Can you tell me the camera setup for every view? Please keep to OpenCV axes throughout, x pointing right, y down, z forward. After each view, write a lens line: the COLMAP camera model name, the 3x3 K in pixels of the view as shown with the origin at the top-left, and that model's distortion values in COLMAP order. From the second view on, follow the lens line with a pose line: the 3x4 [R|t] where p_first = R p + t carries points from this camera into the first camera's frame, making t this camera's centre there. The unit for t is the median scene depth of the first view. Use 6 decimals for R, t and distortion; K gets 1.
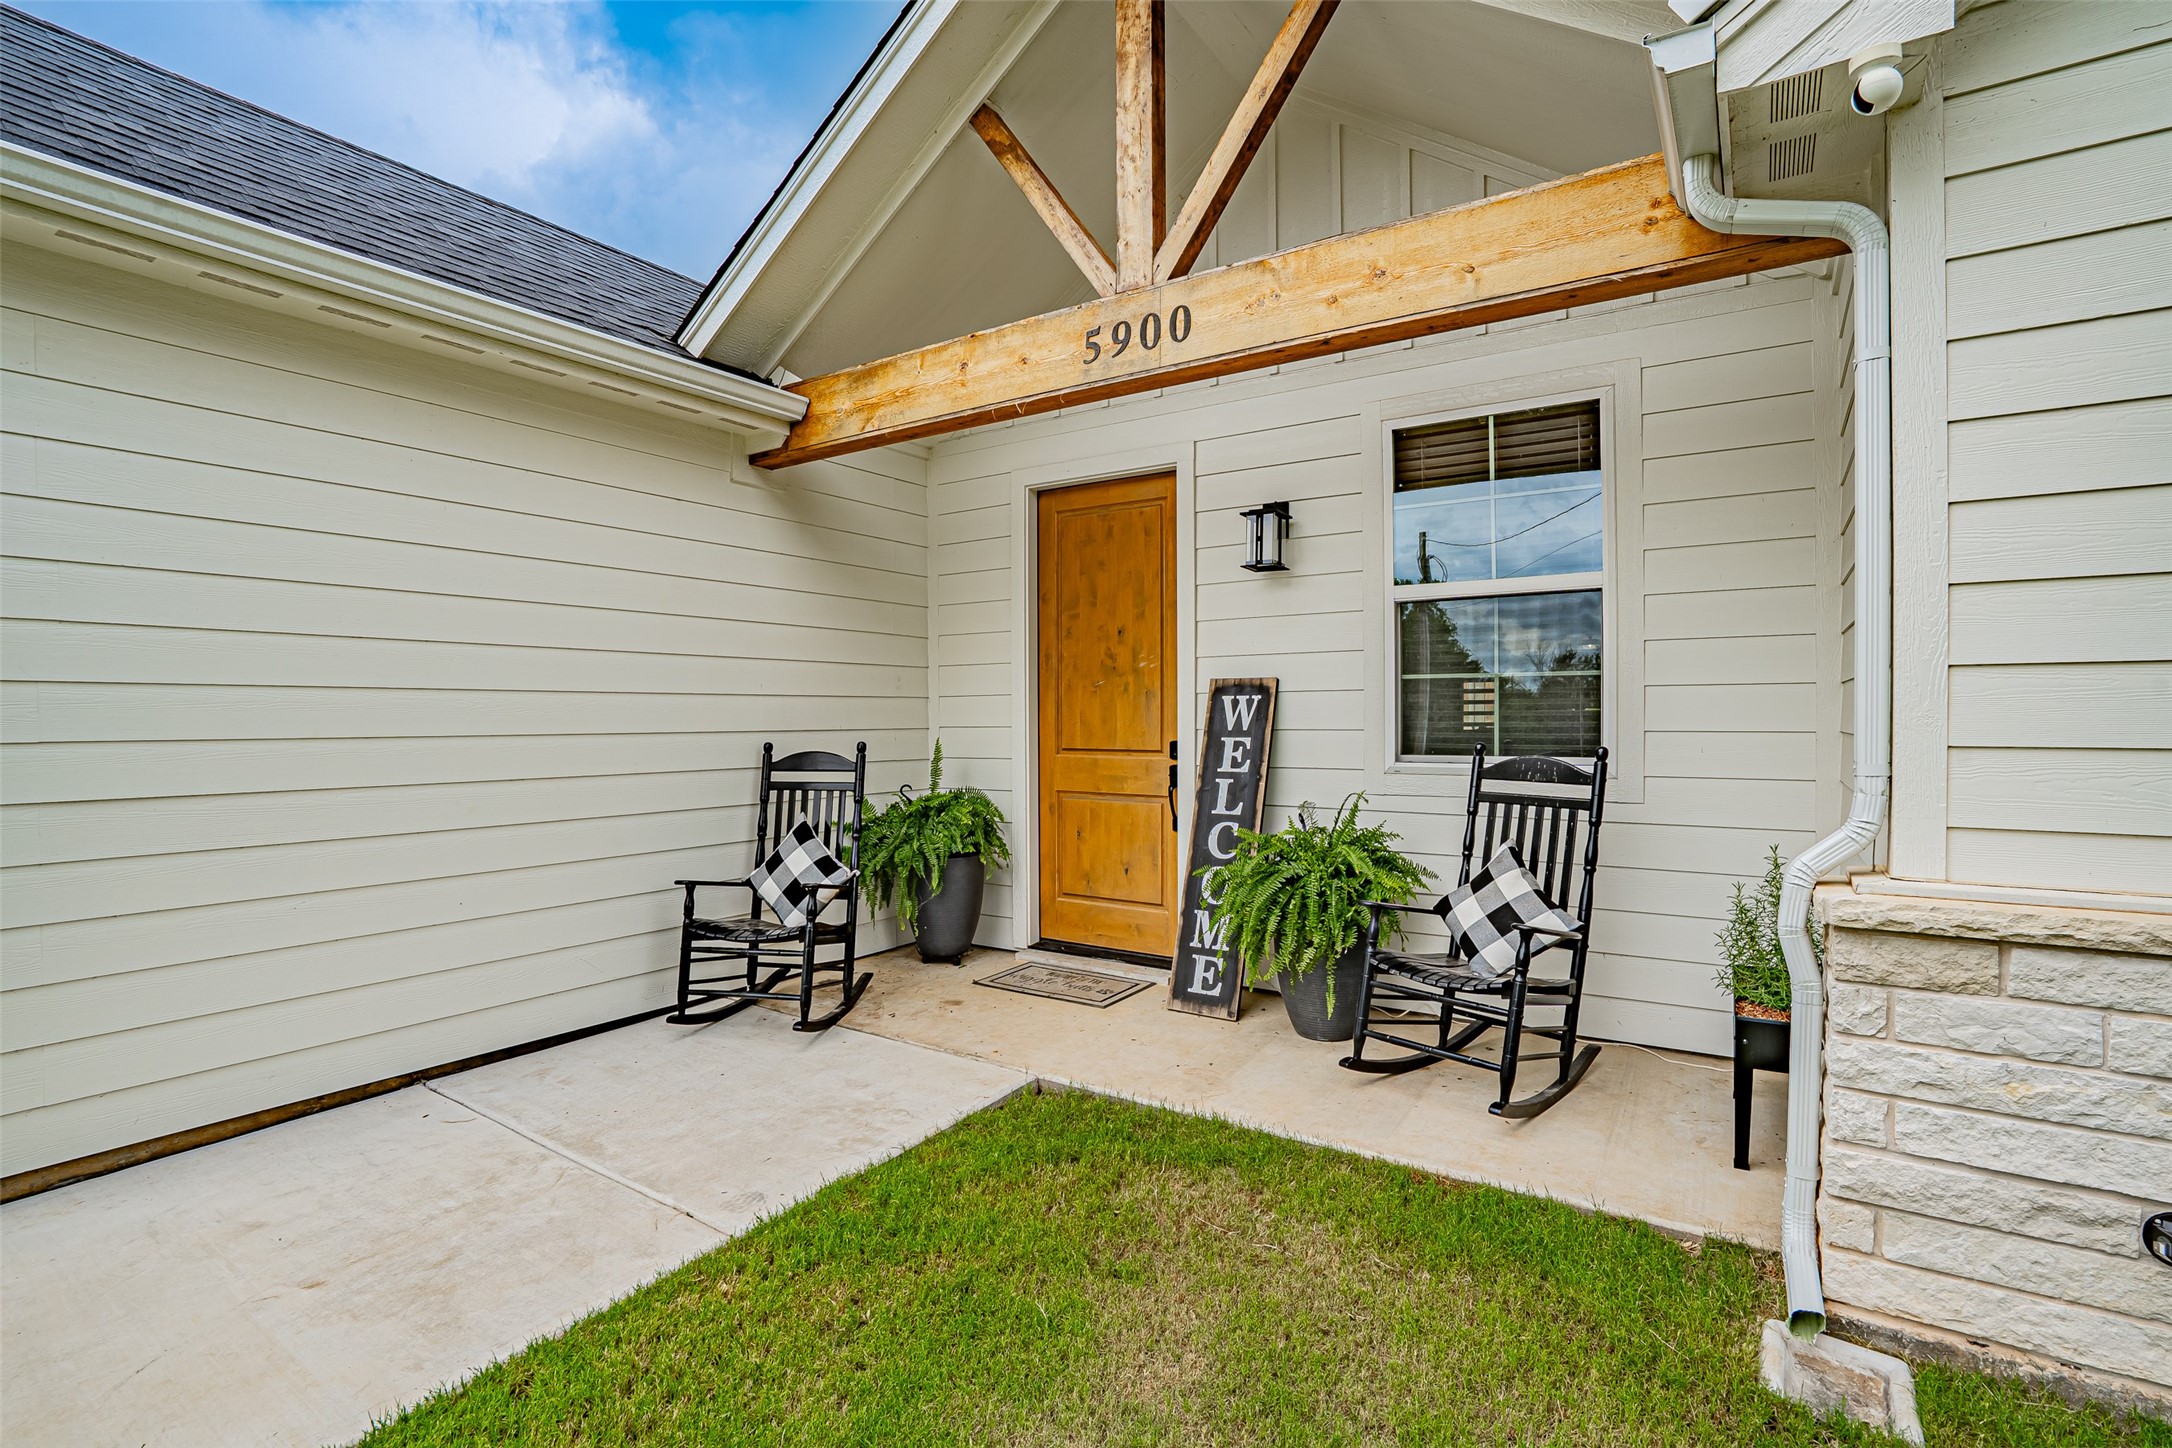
lens RADIAL K [[1028.5, 0, 1086.0], [0, 1028.5, 724.0], [0, 0, 1]] dist [-0.057768, 0.031572]
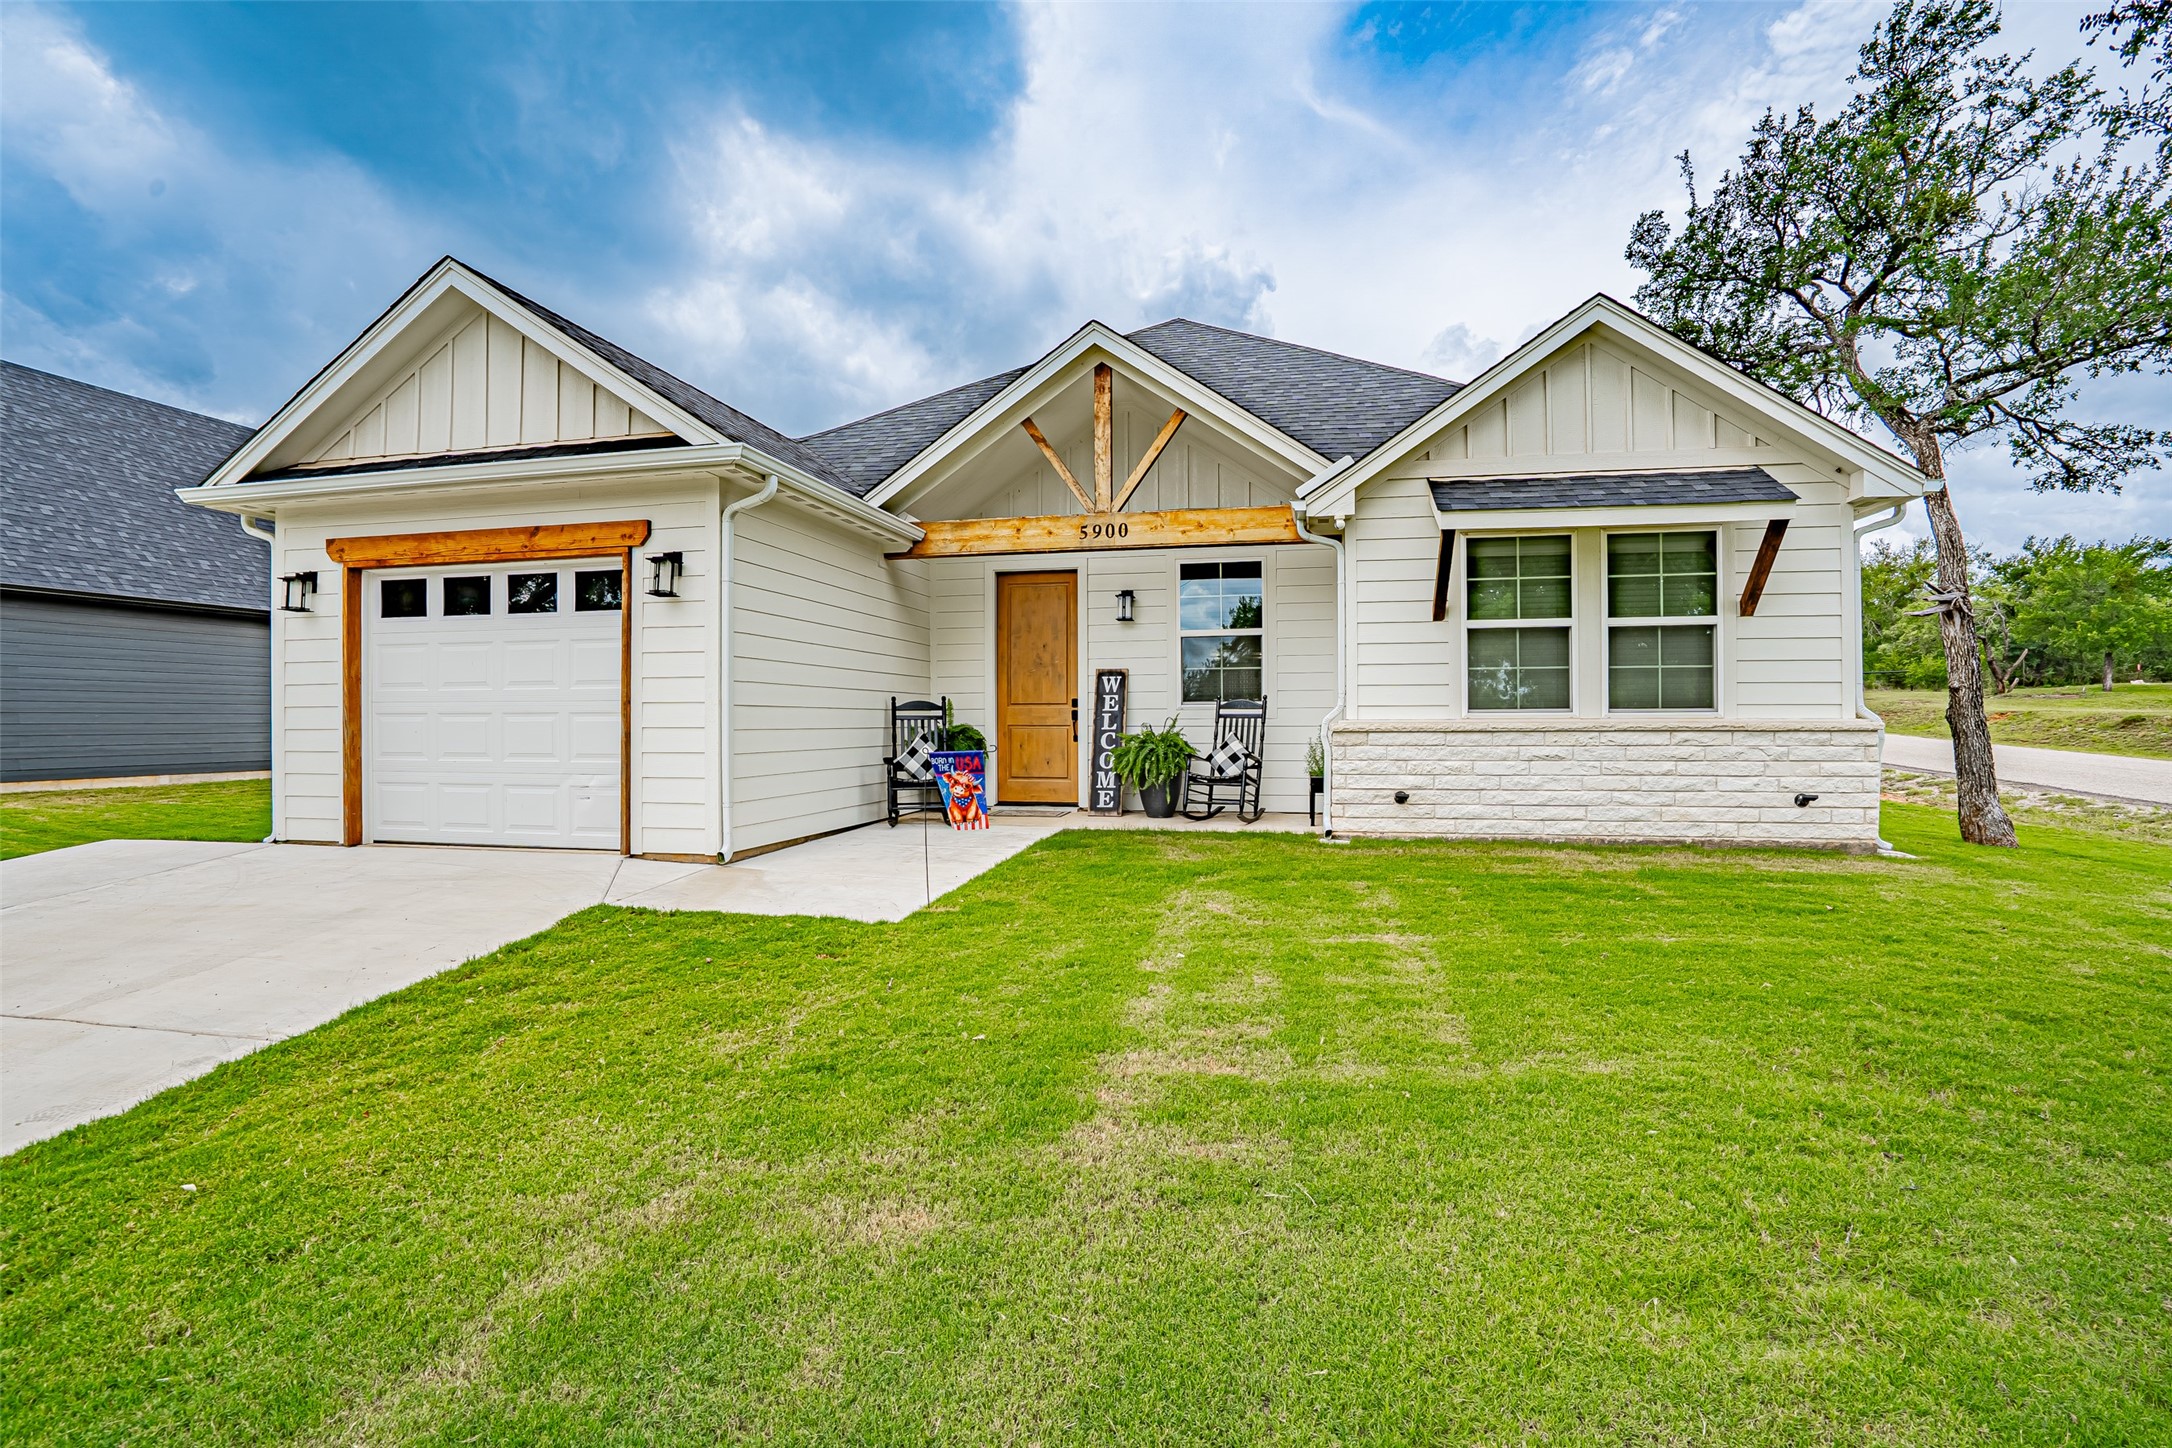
lens RADIAL K [[1092.3, 0, 1086.0], [0, 1092.3, 724.0], [0, 0, 1]] dist [-0.027229, -0.000296]
pose [[0.928391, -0.001378, 0.371603, -0.809904], [0.004761, 0.999955, -0.008185, 0.097626], [-0.371575, 0.009368, 0.928356, -1.213172]]
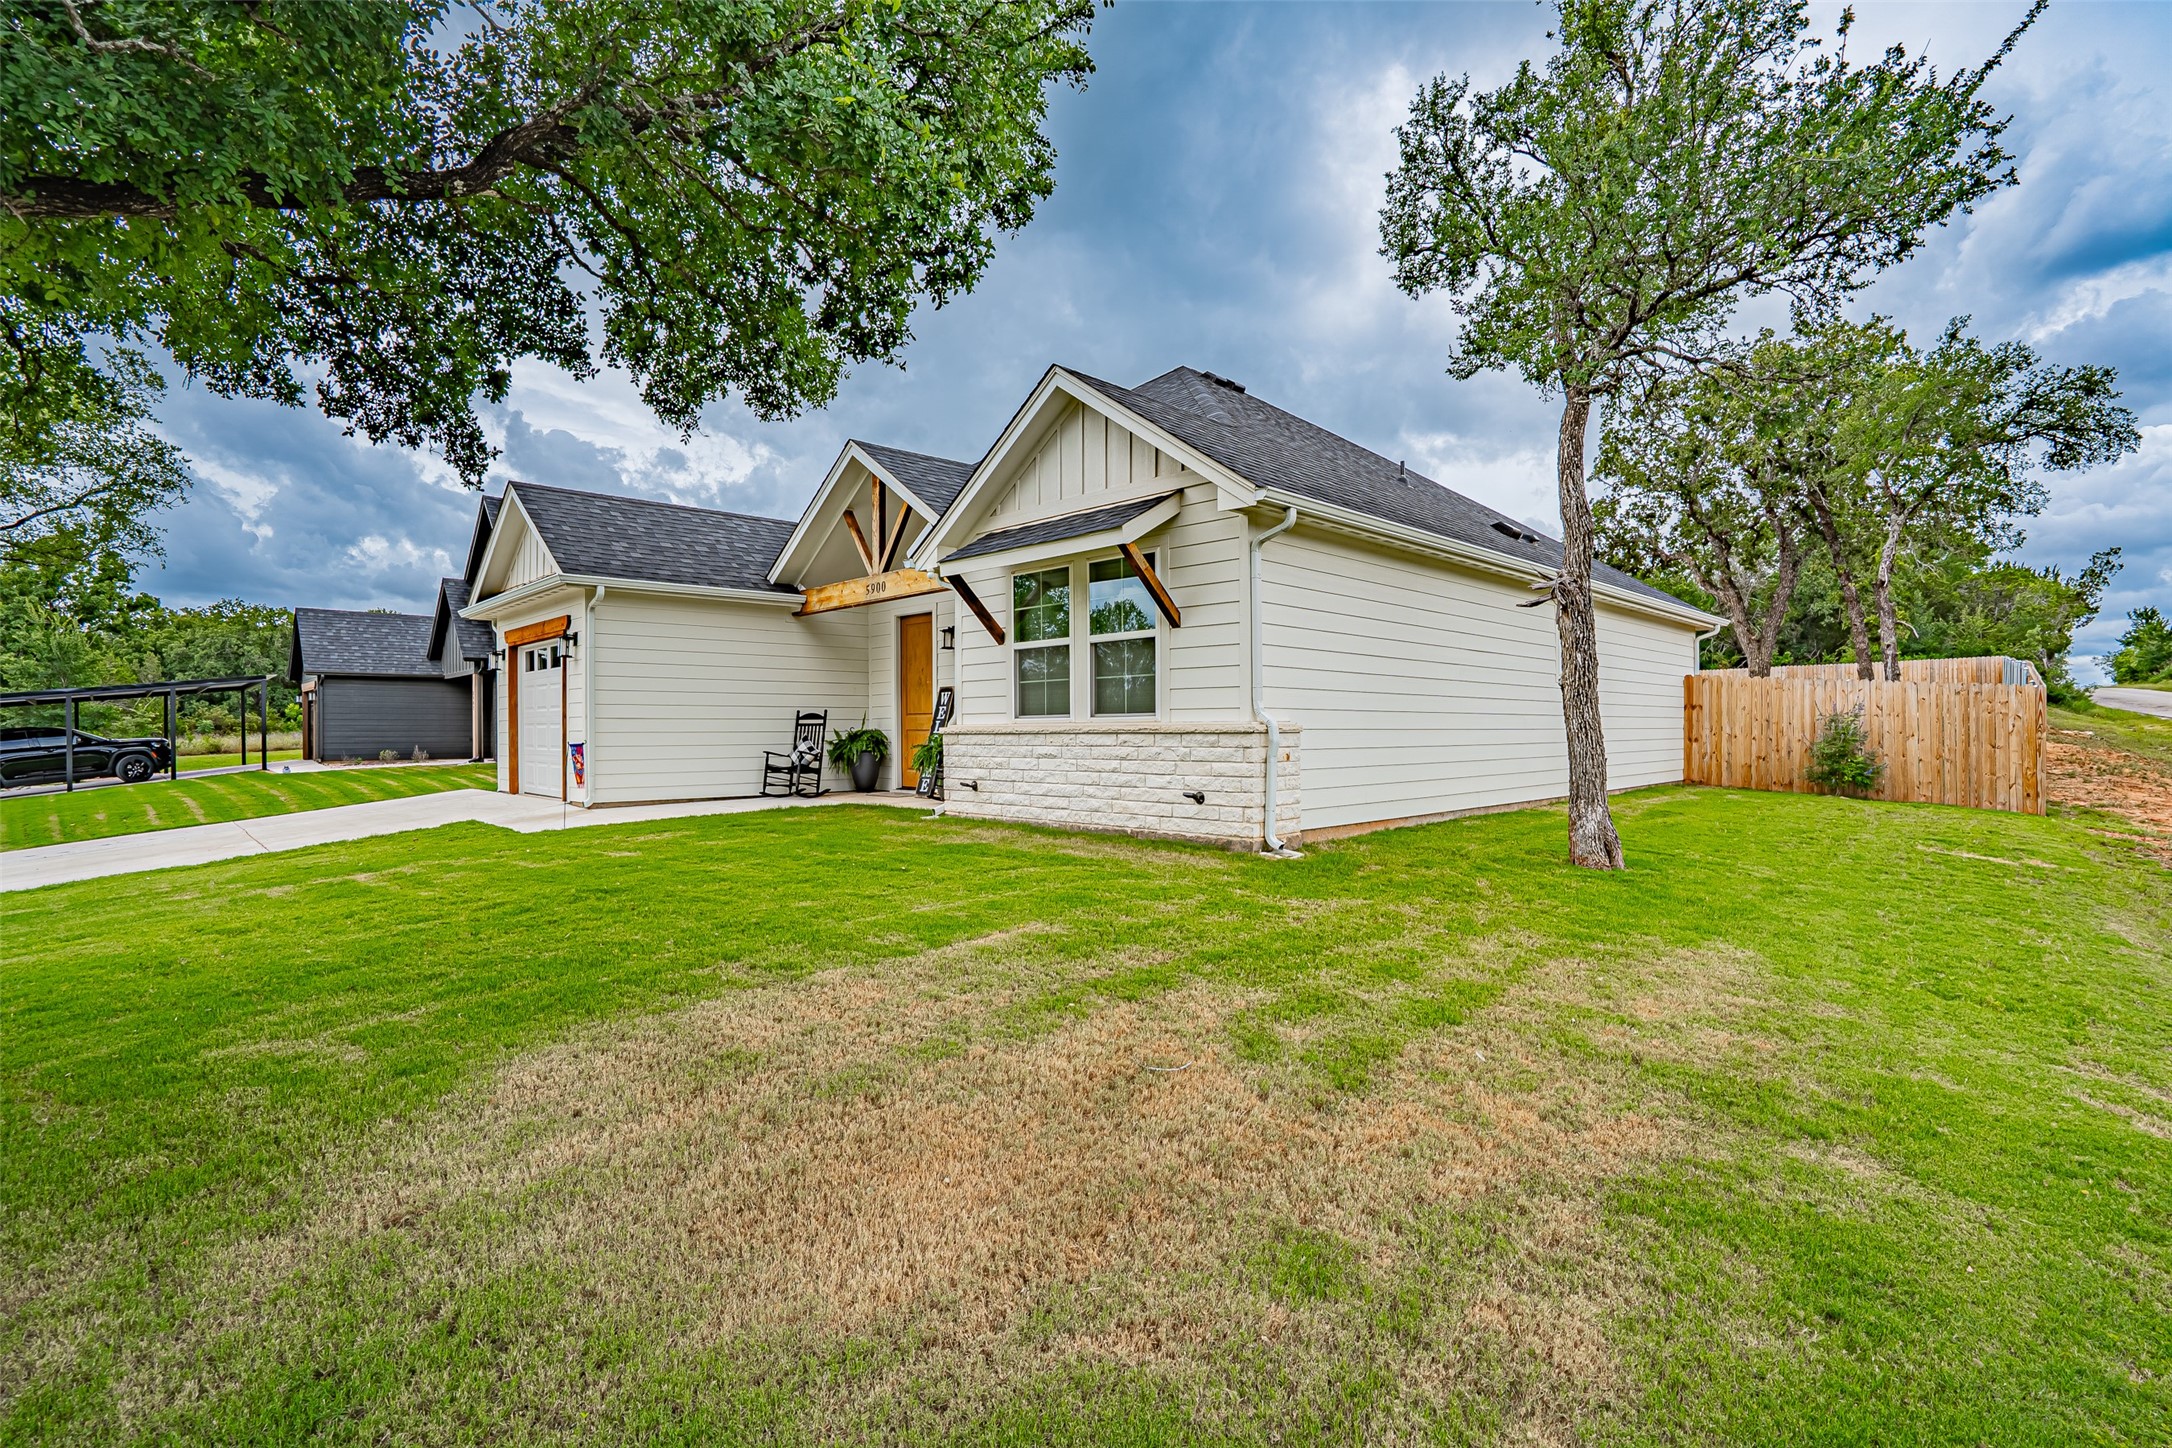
lens RADIAL K [[1001.4, 0, 1086.0], [0, 1001.4, 724.0], [0, 0, 1]] dist [0.000263, -0.000006]
pose [[0.979215, -0.007585, -0.202681, 1.171582], [0.005370, 0.999920, -0.011476, 0.103138], [0.202752, 0.010149, 0.979178, -1.789732]]
